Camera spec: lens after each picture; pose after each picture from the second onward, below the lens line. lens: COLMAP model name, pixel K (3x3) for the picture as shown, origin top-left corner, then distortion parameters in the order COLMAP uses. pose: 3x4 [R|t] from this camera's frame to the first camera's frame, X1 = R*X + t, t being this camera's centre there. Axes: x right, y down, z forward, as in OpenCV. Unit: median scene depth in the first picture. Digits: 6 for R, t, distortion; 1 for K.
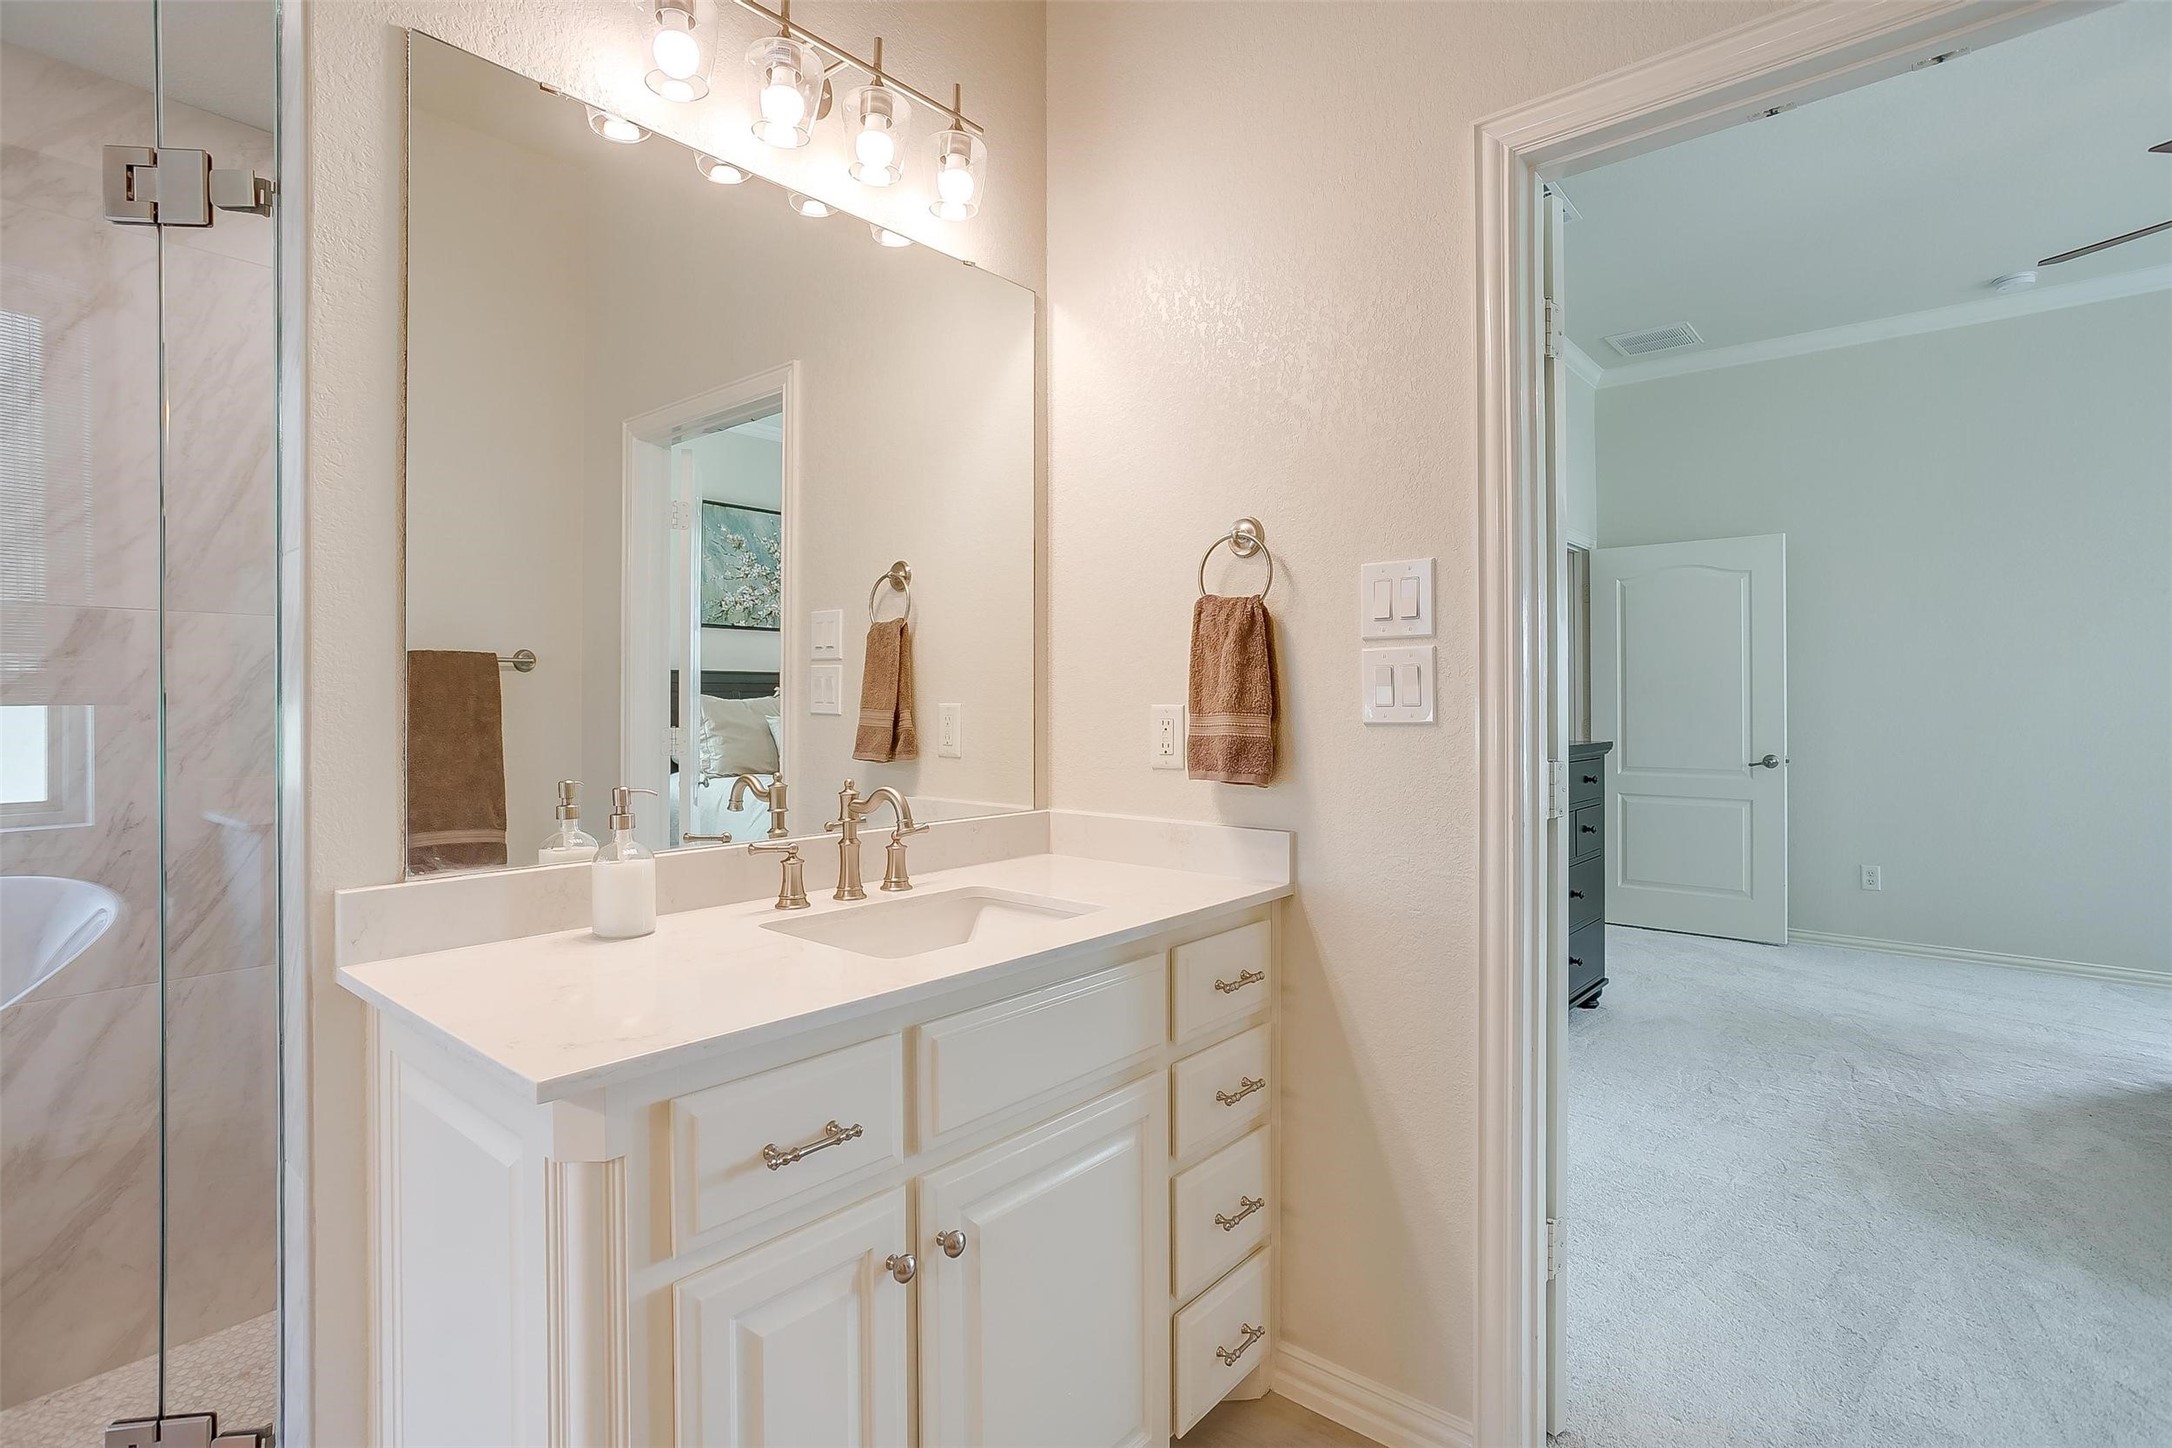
lens RADIAL K [[1069.4, 0, 1090.3], [0, 1069.4, 703.2], [0, 0, 1]] dist [-0.047486, 0.027909]
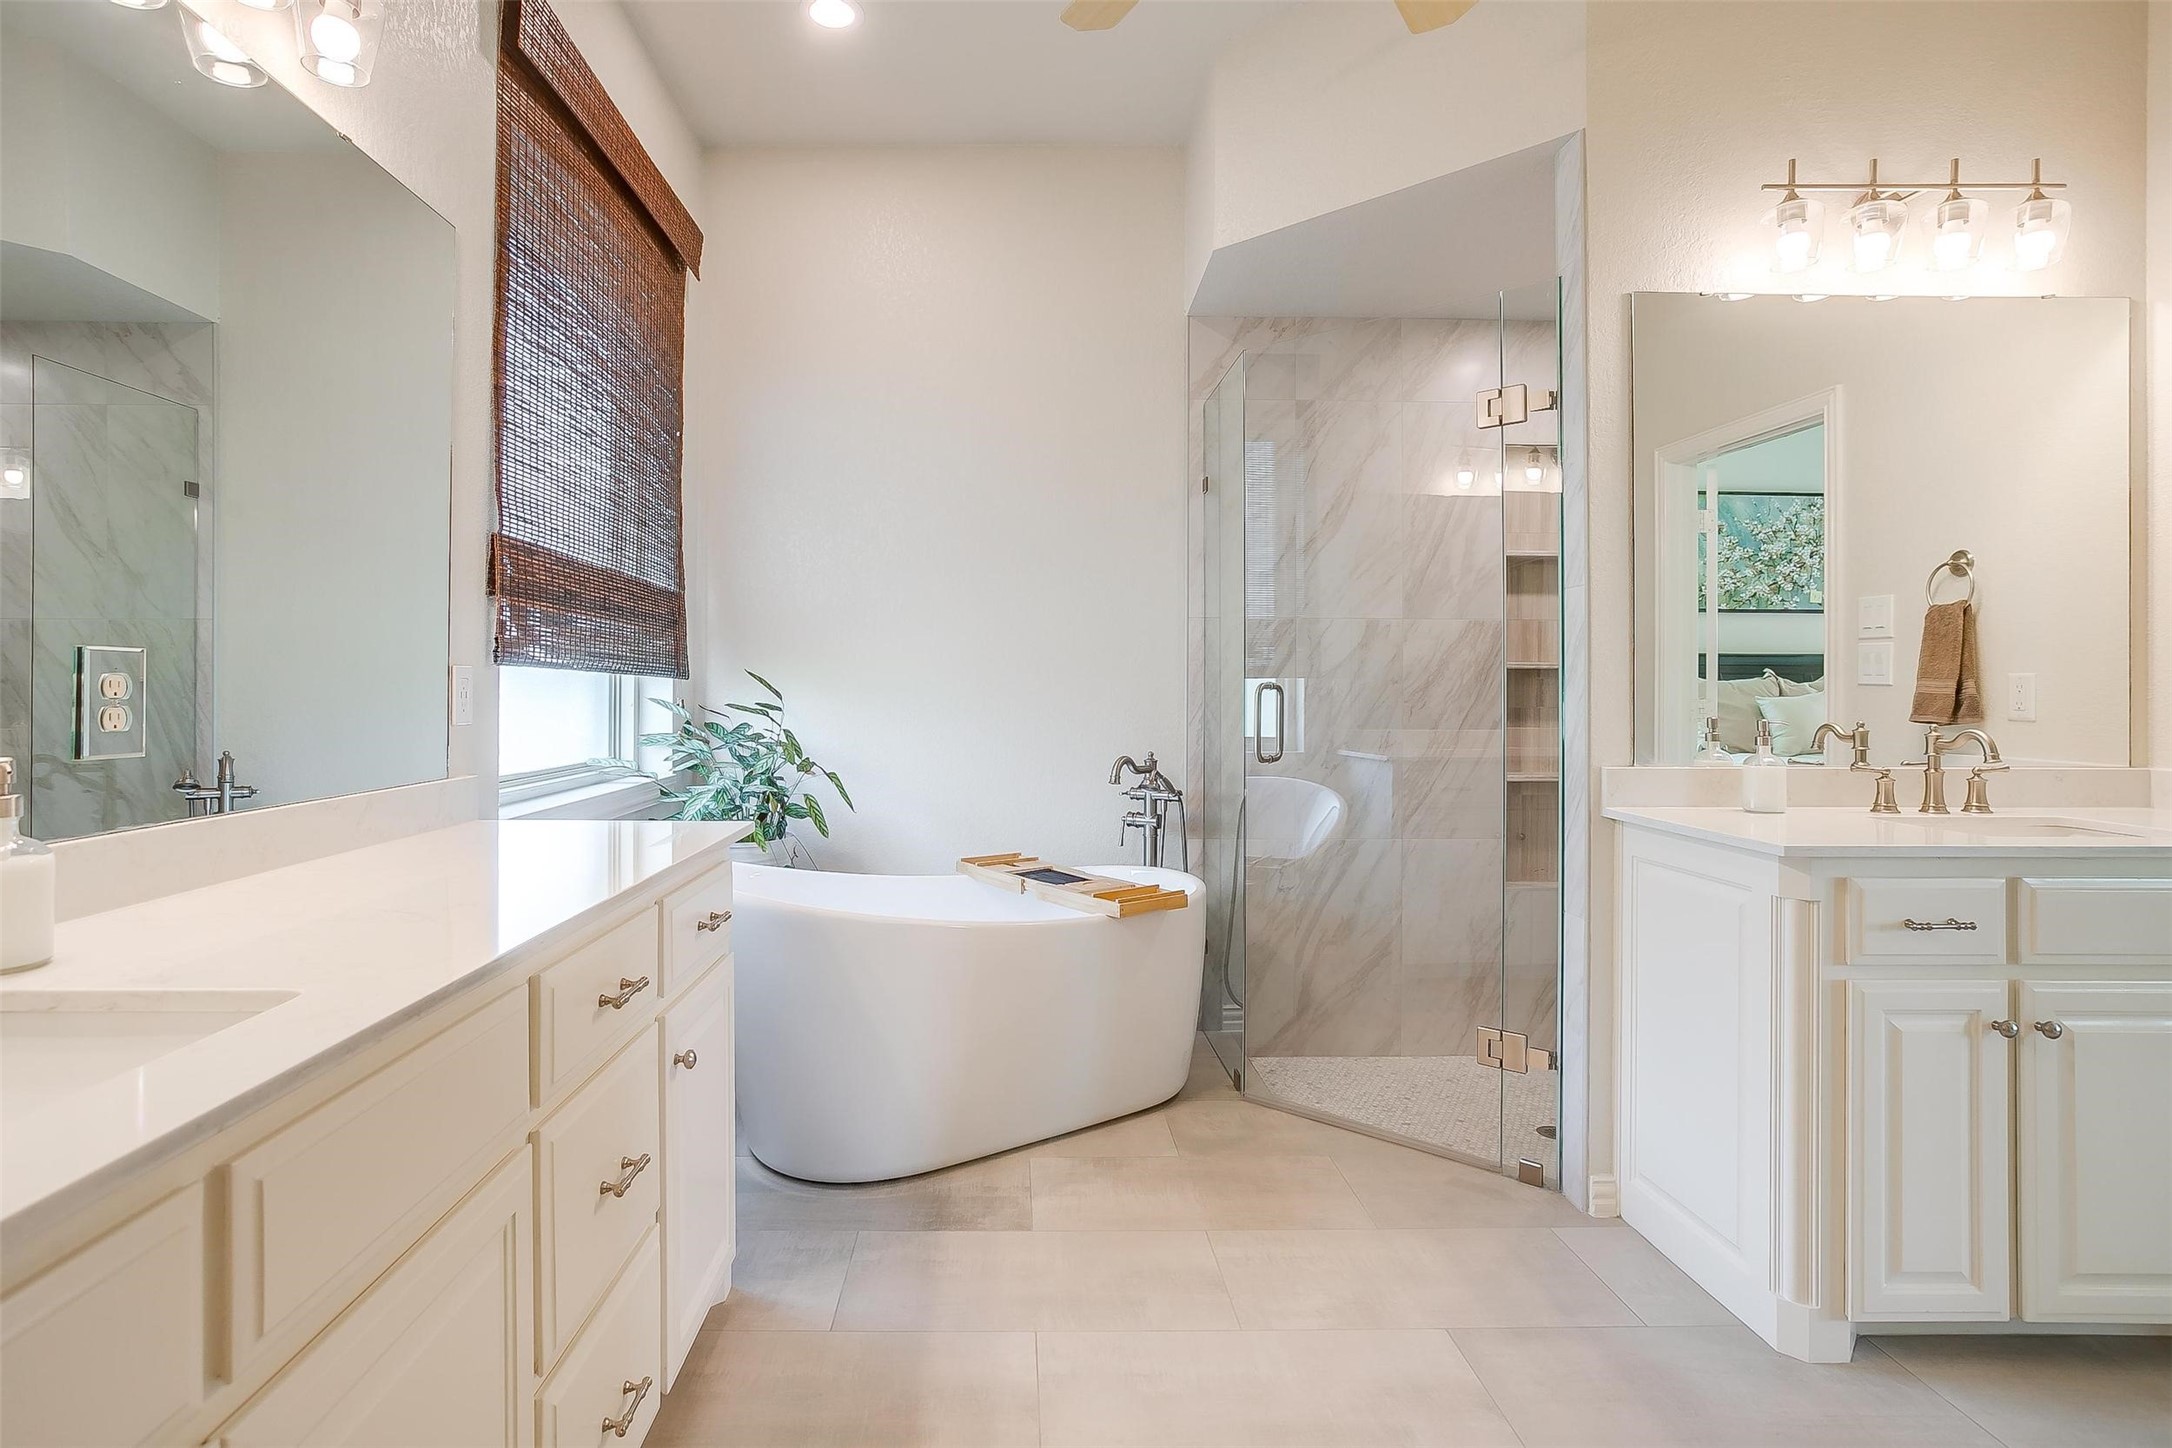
lens RADIAL K [[1016.1, 0, 1082.8], [0, 1016.1, 673.6], [0, 0, 1]] dist [-0.045901, 0.021217]
pose [[0.648642, -0.002476, -0.761089, 0.024802], [-0.008028, 0.999917, -0.010094, 0.021287], [0.761051, 0.012657, 0.648569, -0.482977]]
